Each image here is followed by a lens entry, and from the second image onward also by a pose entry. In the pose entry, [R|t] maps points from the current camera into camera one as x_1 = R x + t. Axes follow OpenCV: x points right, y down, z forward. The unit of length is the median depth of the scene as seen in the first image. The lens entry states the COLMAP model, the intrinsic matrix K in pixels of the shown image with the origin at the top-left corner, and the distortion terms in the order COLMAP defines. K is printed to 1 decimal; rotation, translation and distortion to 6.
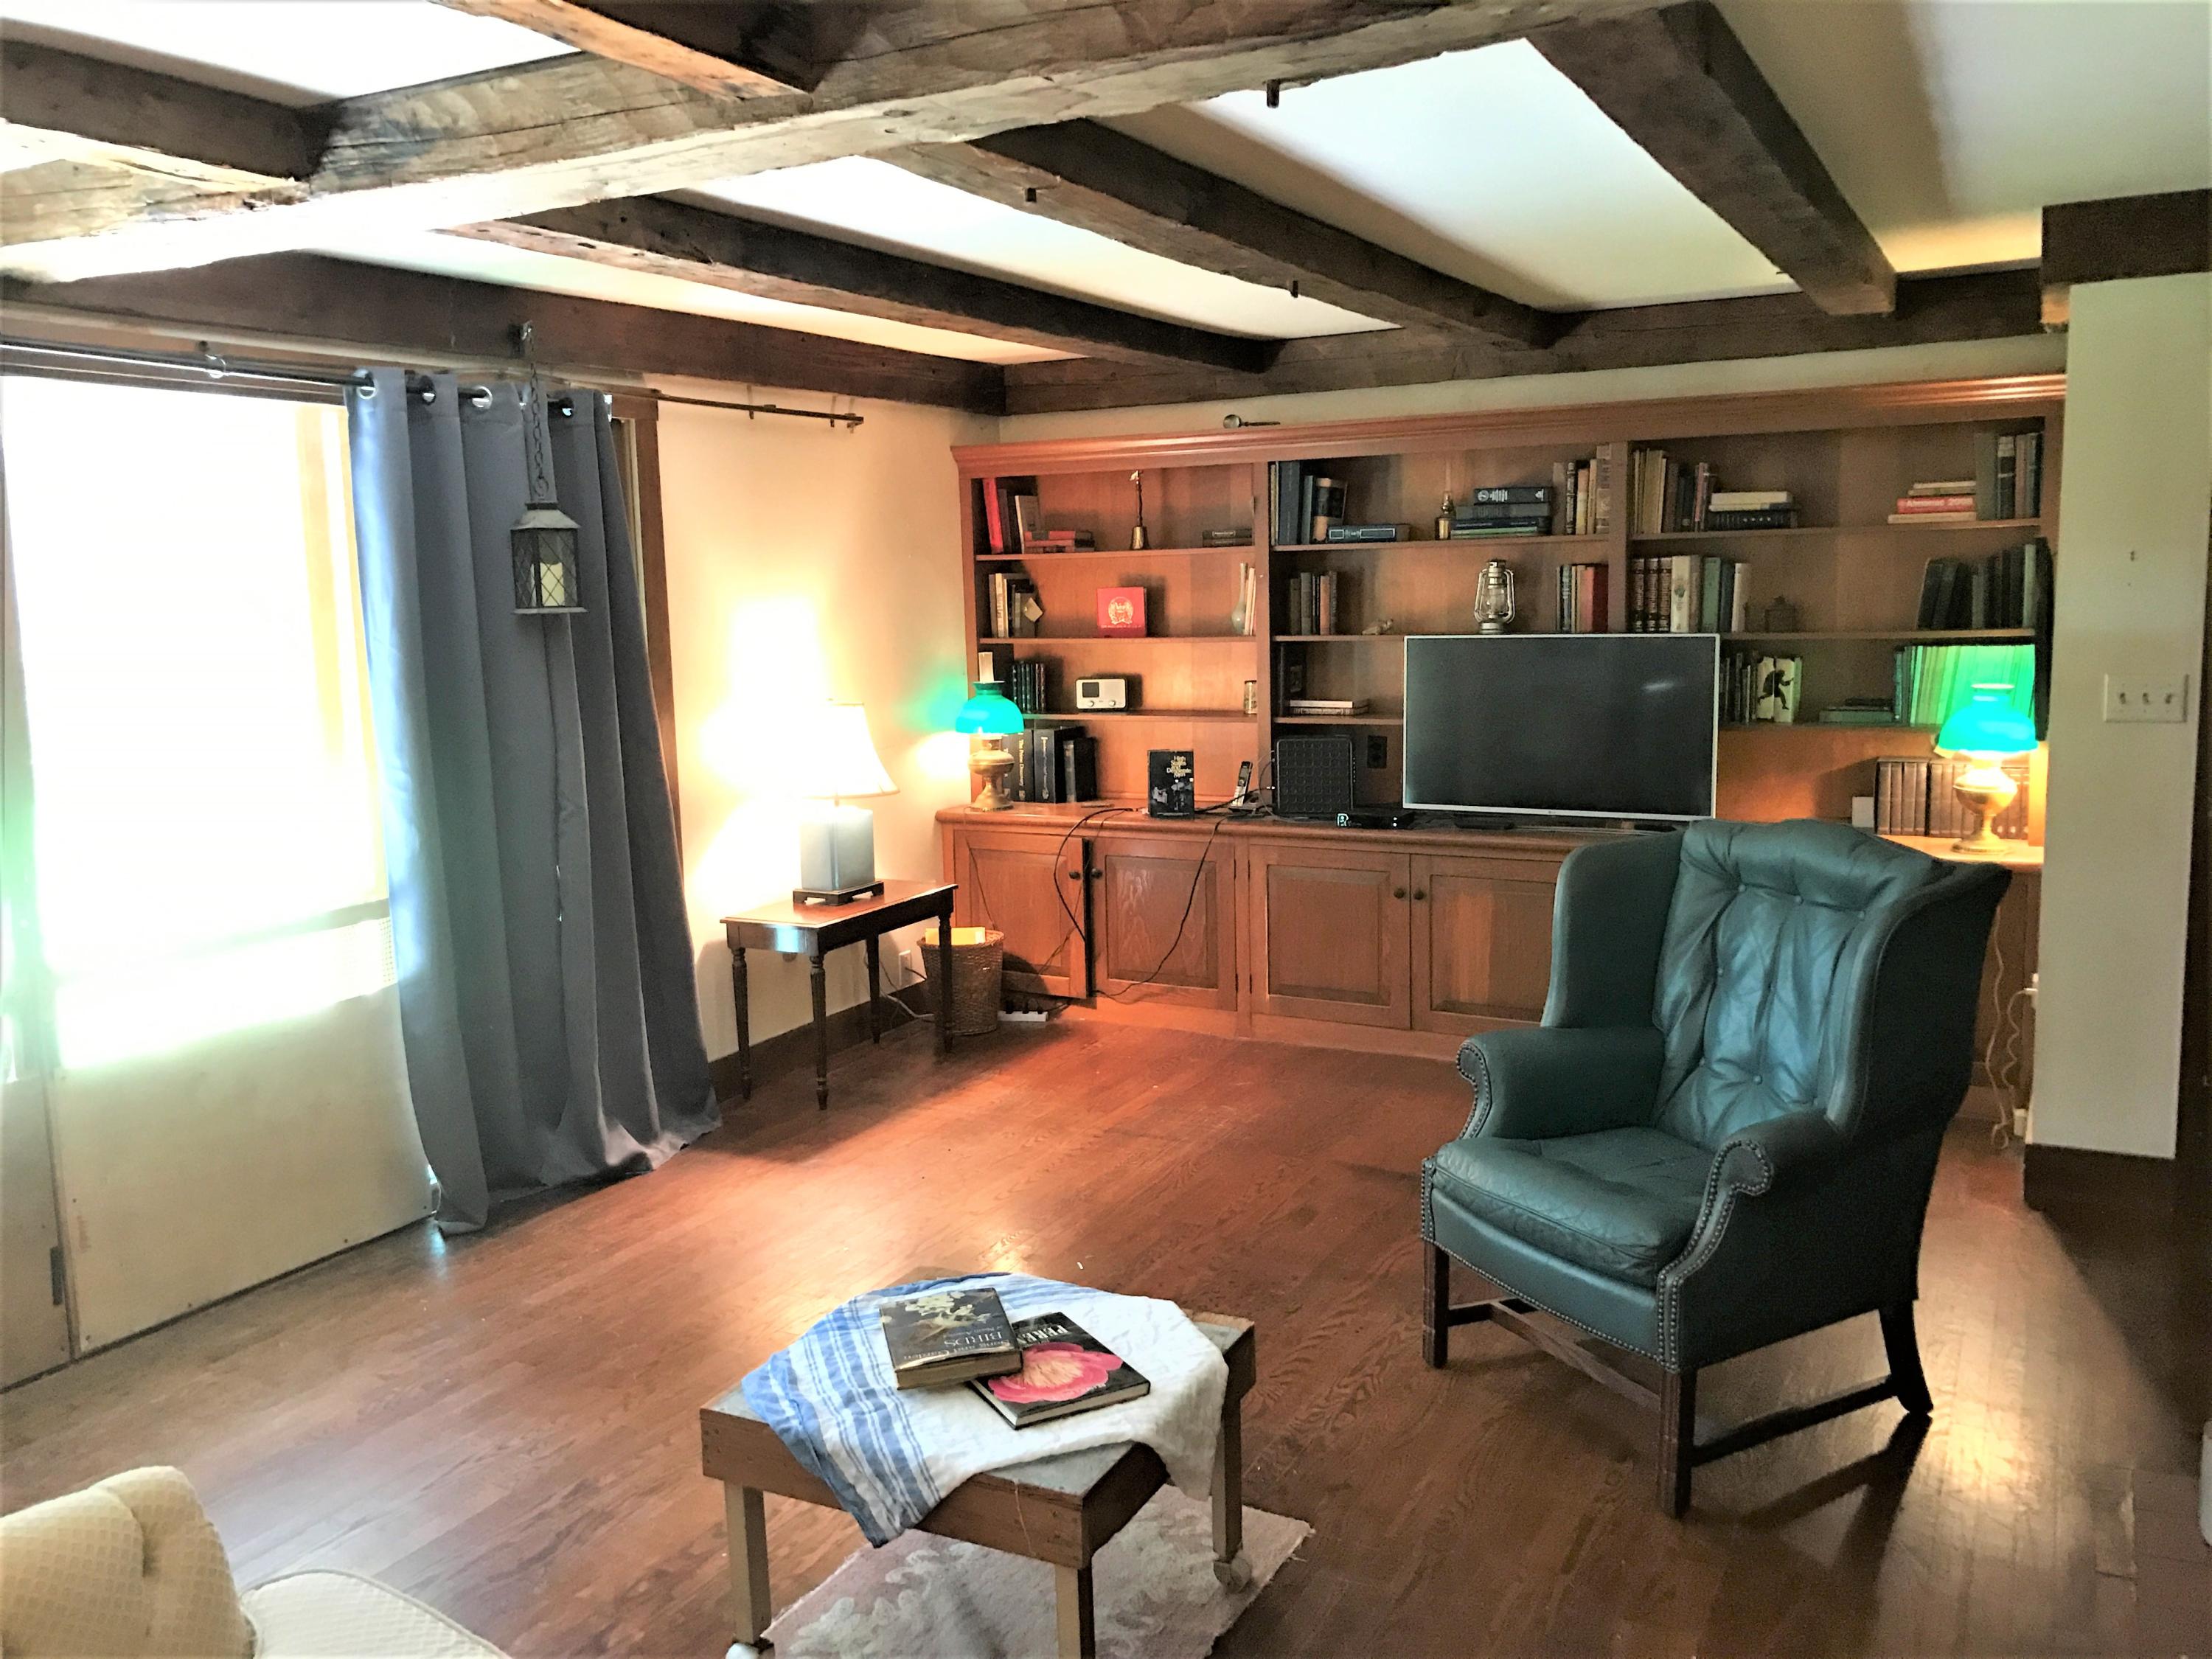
lens RADIAL K [[1786.1, 0, 1106.0], [0, 1786.1, 829.5], [0, 0, 1]] dist [0.065883, -0.123079]
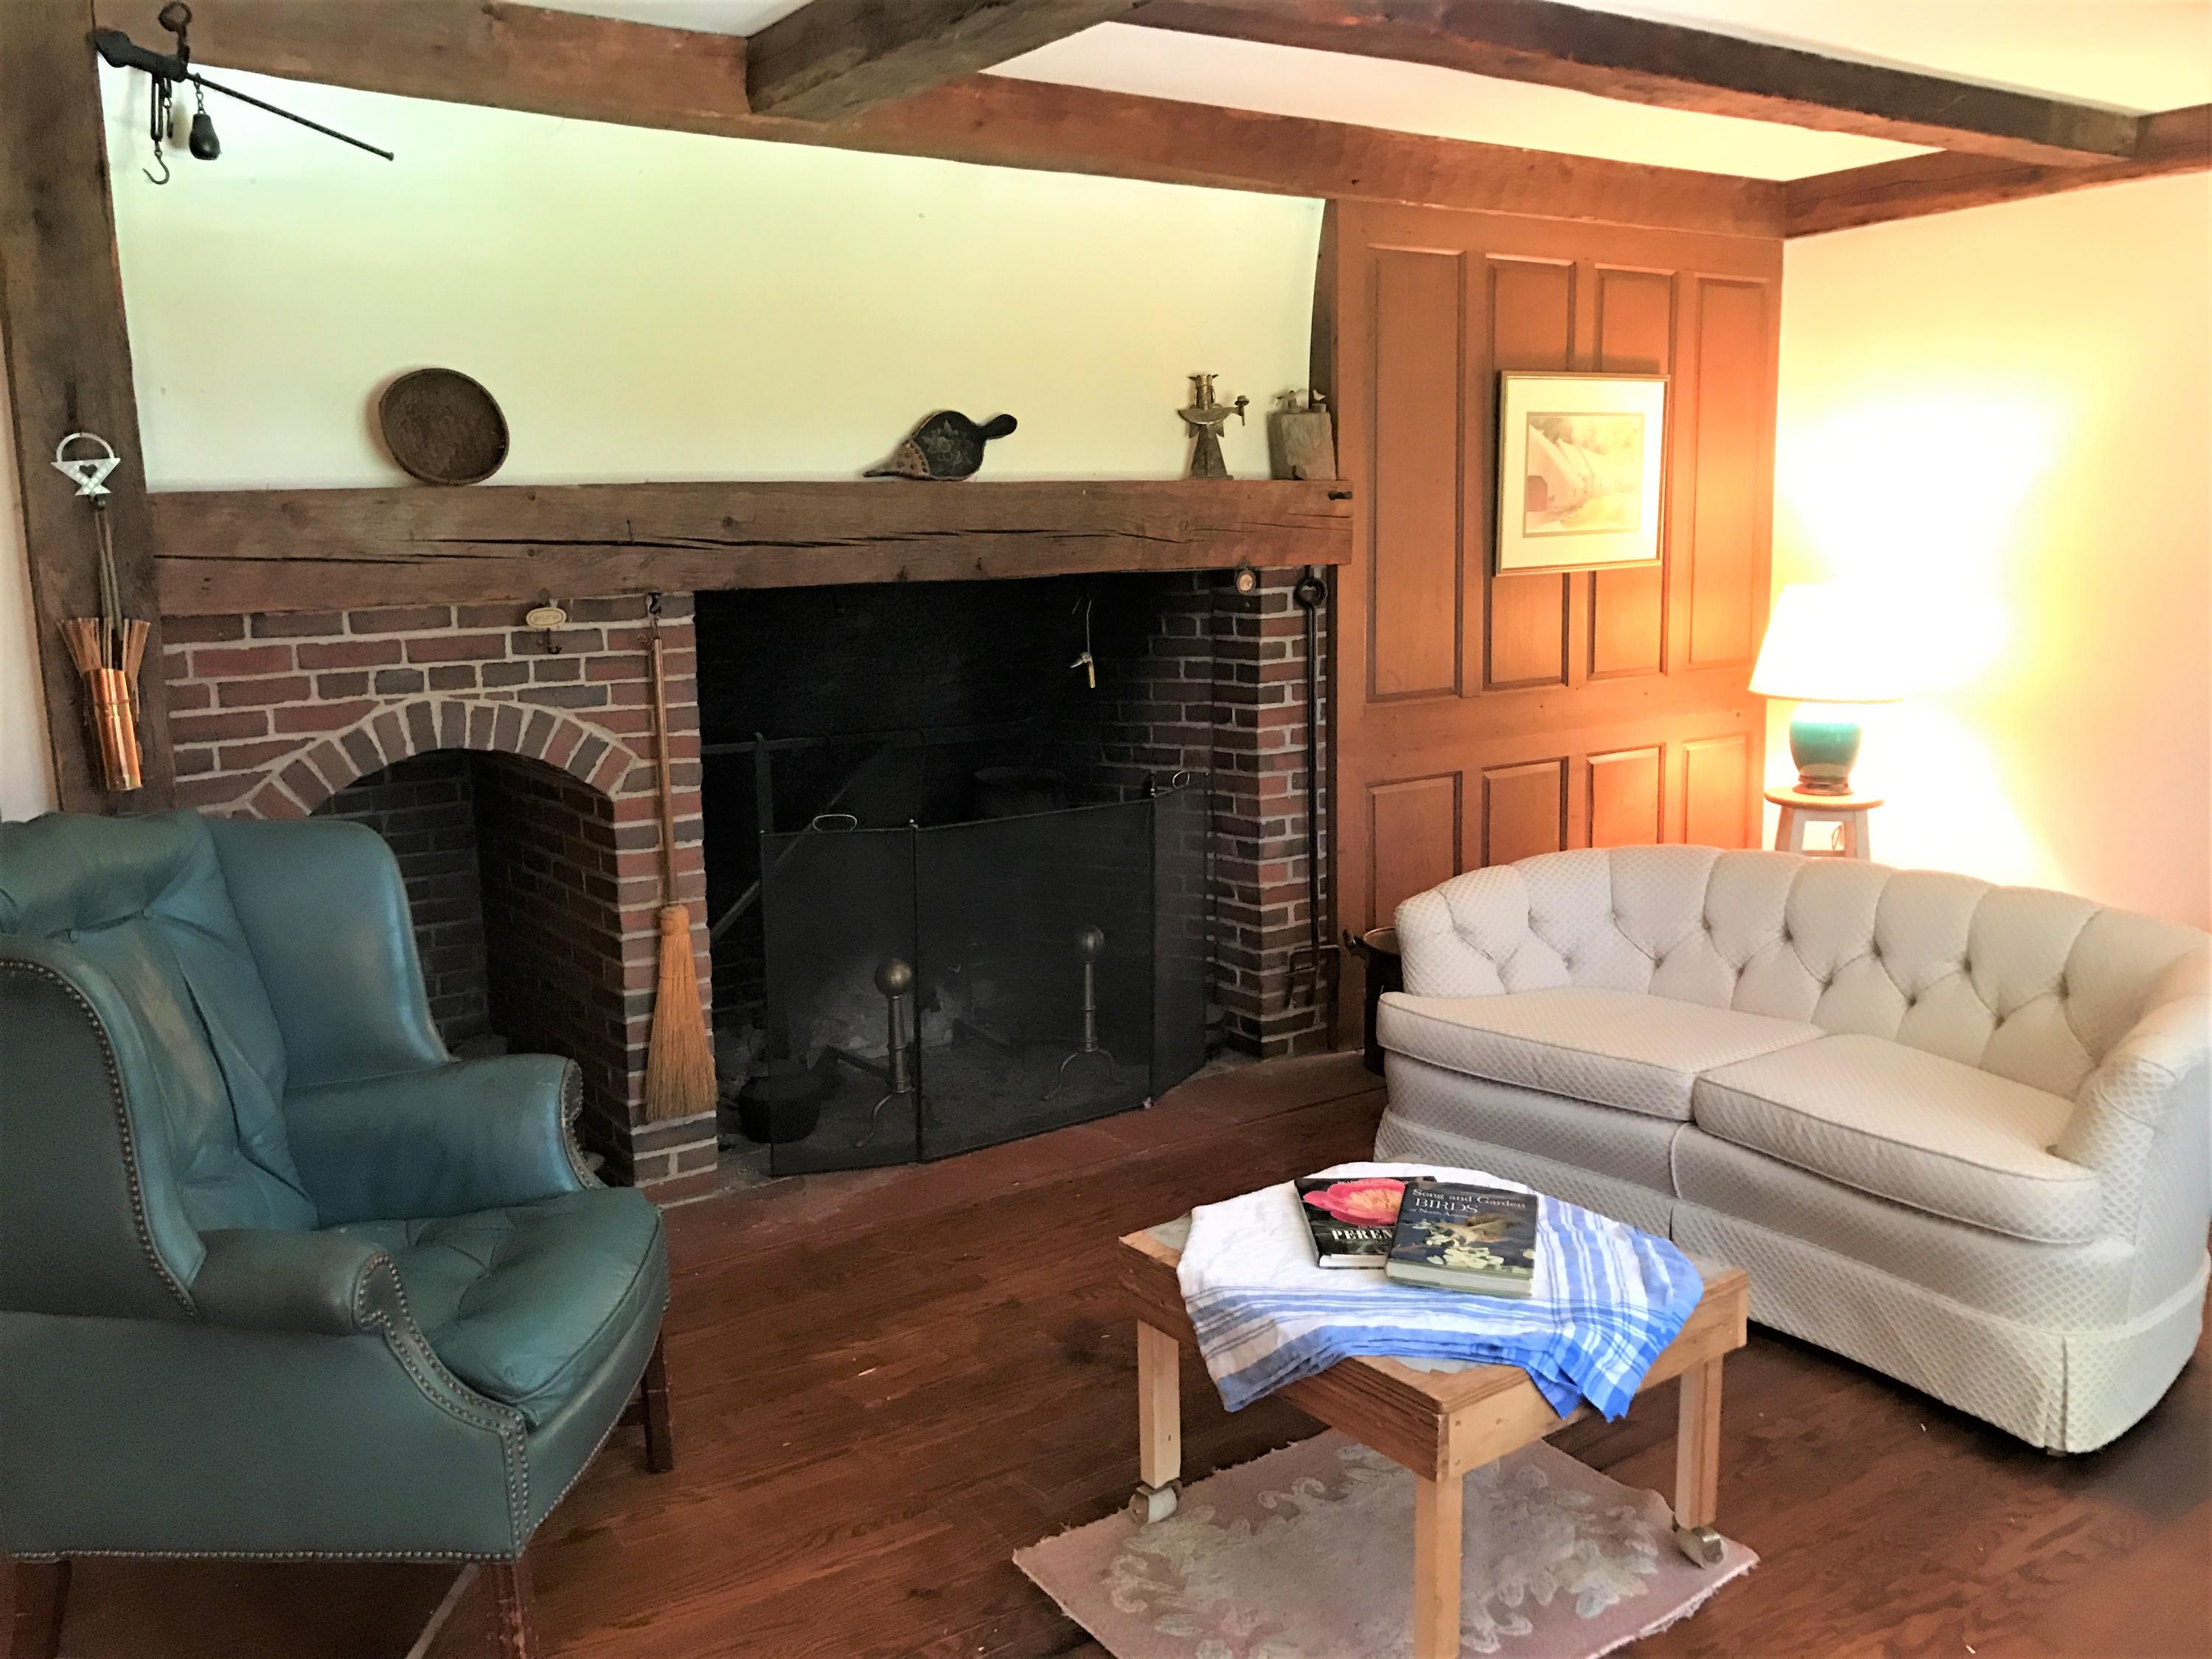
lens RADIAL K [[1786.1, 0, 1106.0], [0, 1786.1, 829.5], [0, 0, 1]] dist [0.065883, -0.123079]
pose [[-0.888492, -0.028292, 0.458019, -0.155045], [0.110463, 0.955563, 0.273308, -0.082378], [-0.445399, 0.293426, -0.845885, 0.827095]]
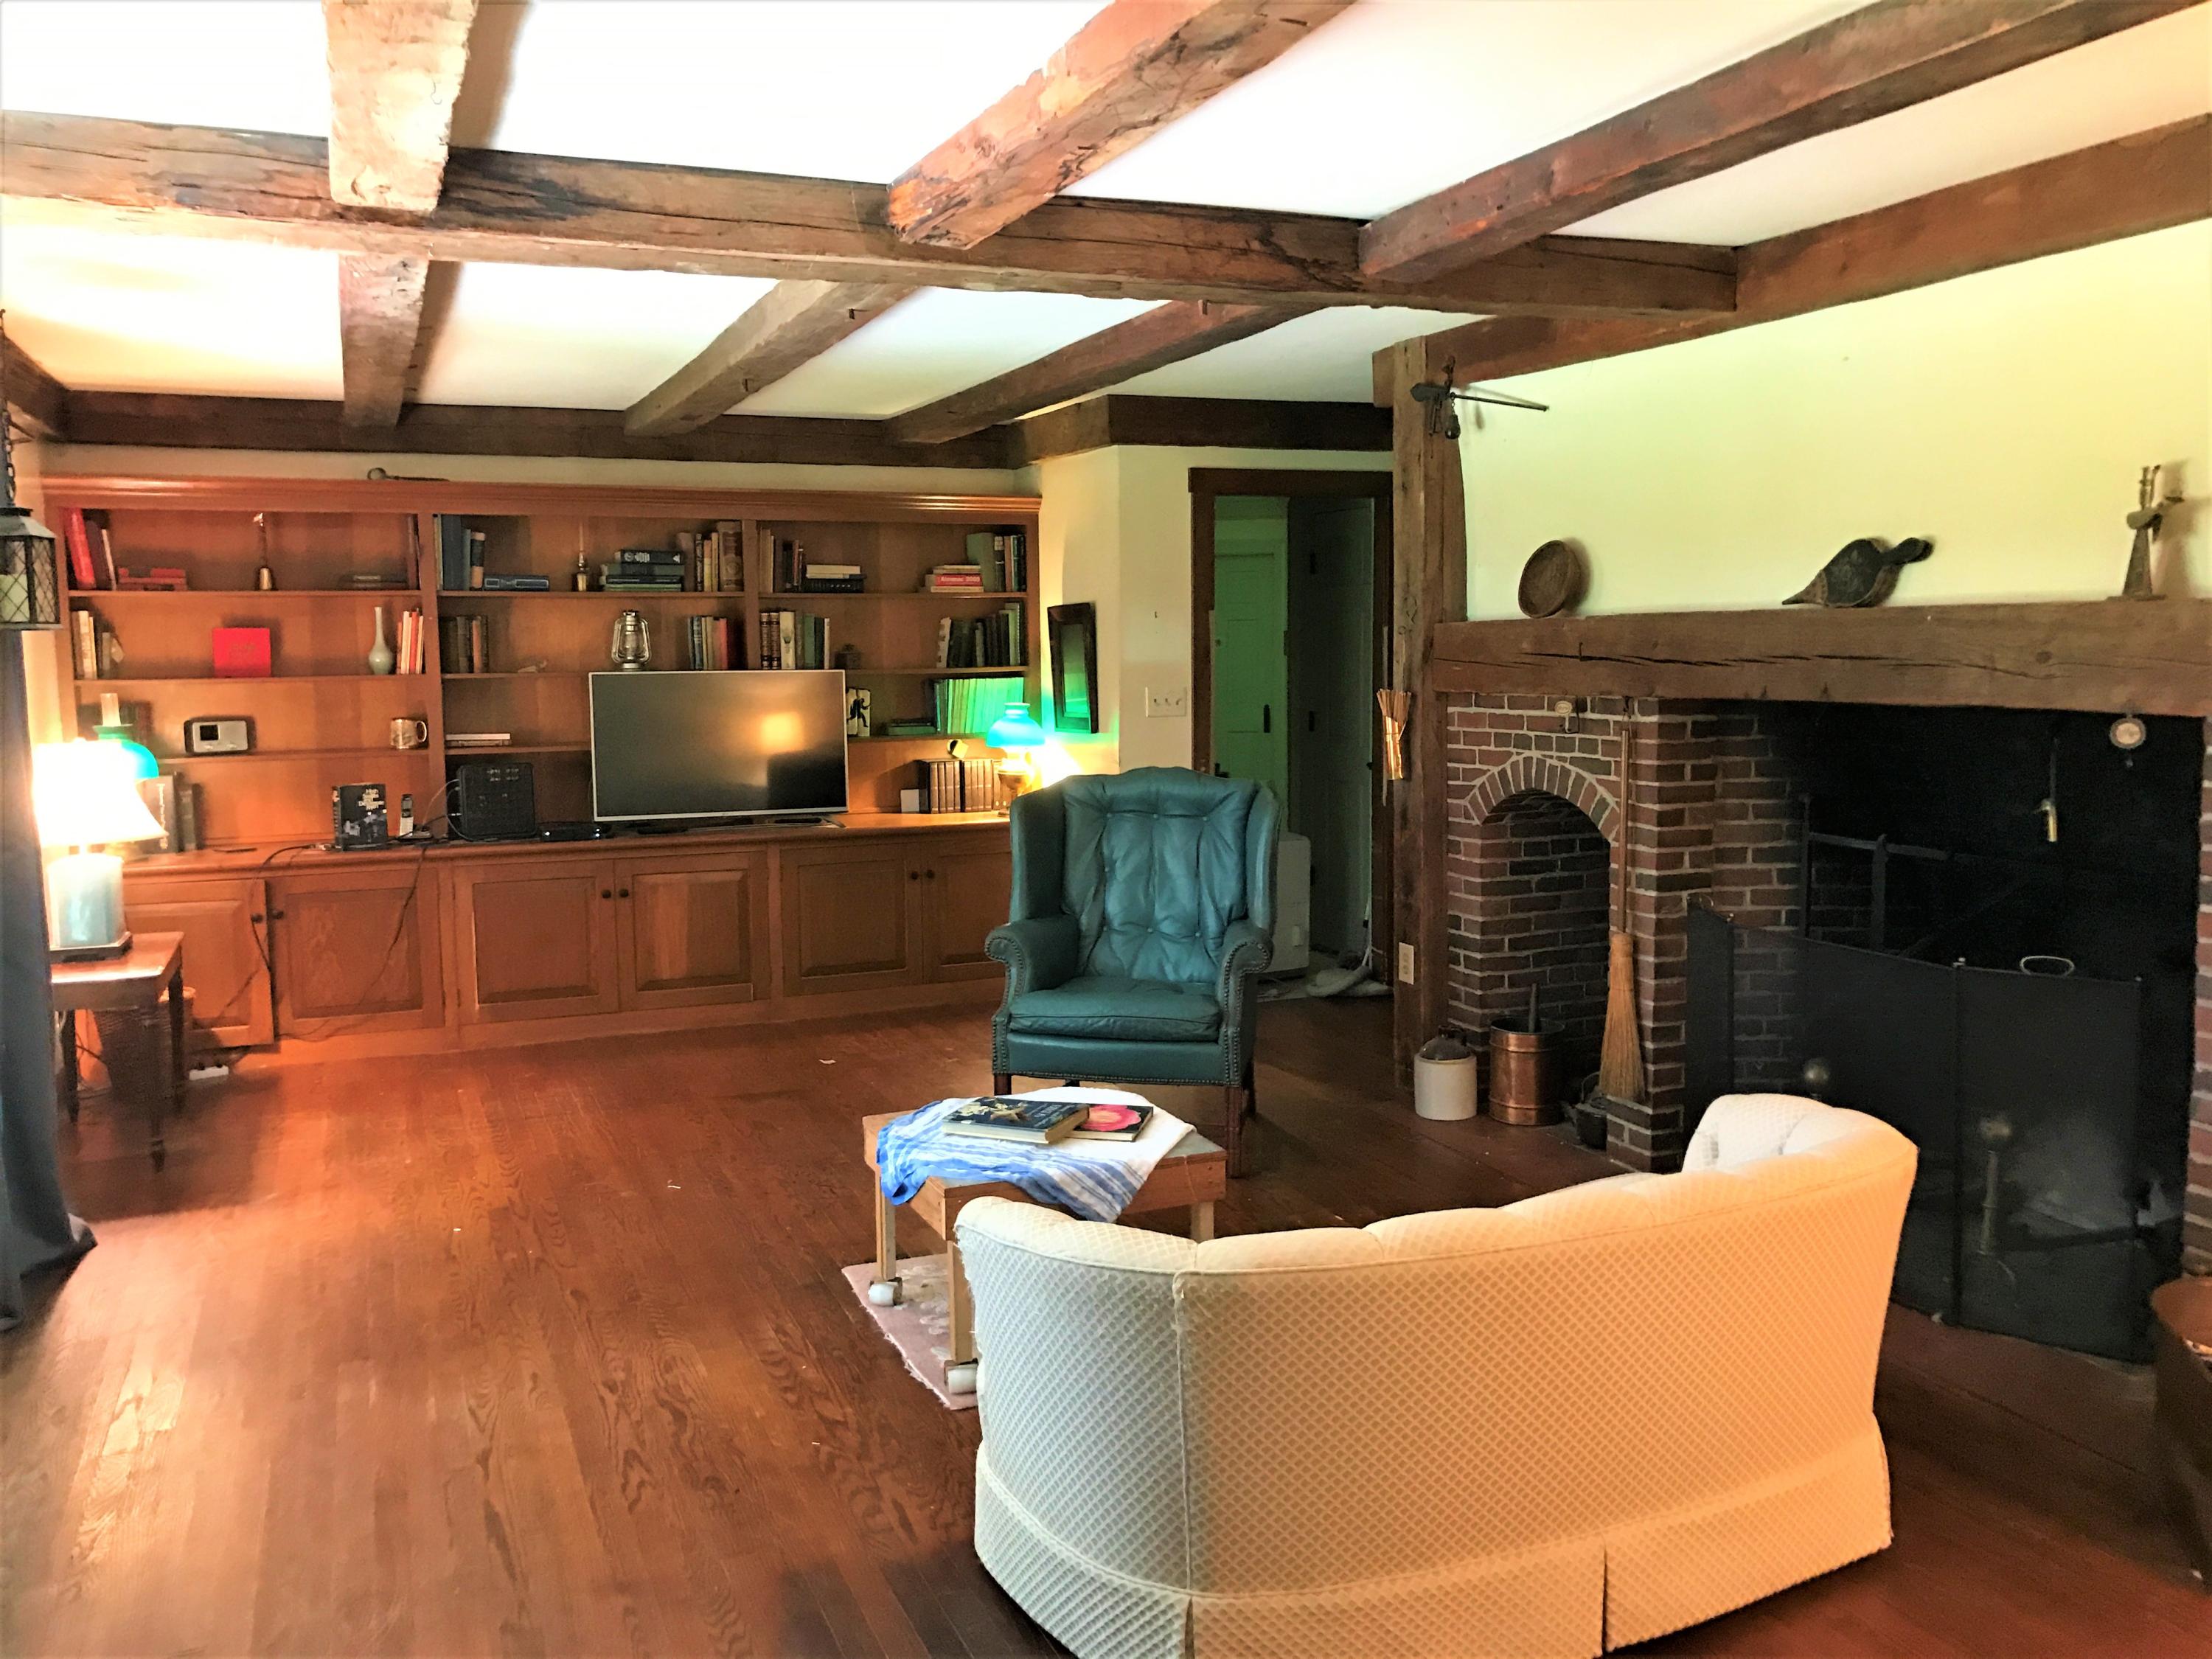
lens RADIAL K [[1786.1, 0, 1106.0], [0, 1786.1, 829.5], [0, 0, 1]] dist [0.065883, -0.123079]
pose [[0.637246, -0.064041, 0.767995, -0.519330], [0.102579, 0.994723, -0.002168, 0.029806], [-0.763803, 0.080162, 0.640453, 0.008490]]
